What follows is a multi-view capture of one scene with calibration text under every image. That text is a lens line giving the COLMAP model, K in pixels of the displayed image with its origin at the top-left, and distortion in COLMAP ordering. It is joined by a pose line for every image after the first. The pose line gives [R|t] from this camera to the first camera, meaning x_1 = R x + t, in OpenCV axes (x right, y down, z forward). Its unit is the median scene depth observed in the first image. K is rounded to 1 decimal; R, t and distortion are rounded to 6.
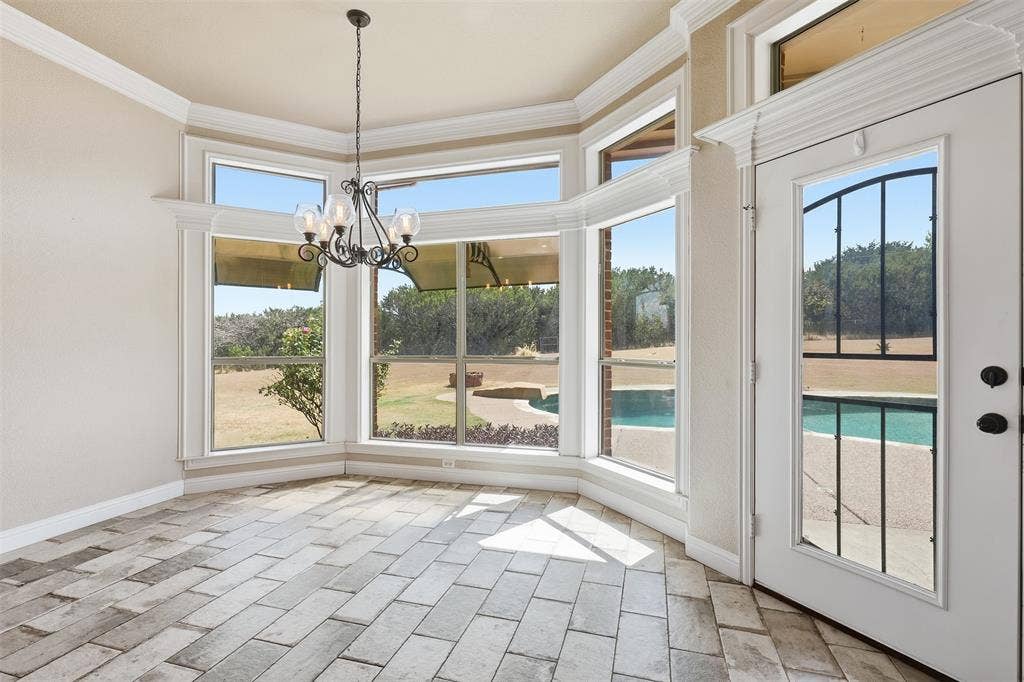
lens RADIAL K [[464.4, 0, 509.6], [0, 464.4, 343.2], [0, 0, 1]] dist [-0.003438, 0.001385]
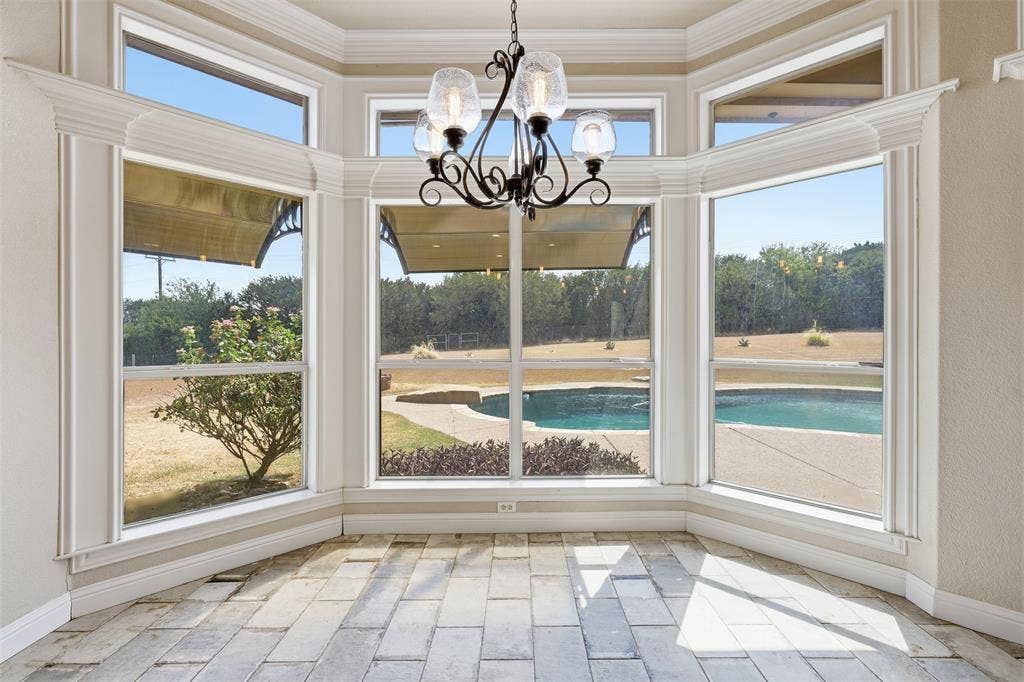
lens RADIAL K [[464.4, 0, 517.3], [0, 464.4, 341.2], [0, 0, 1]] dist [-0.003438, 0.001385]
pose [[0.959311, -0.002758, 0.282338, -0.344006], [0.002813, 0.999996, 0.000212, -0.000380], [-0.282338, 0.000590, 0.959315, 0.319964]]
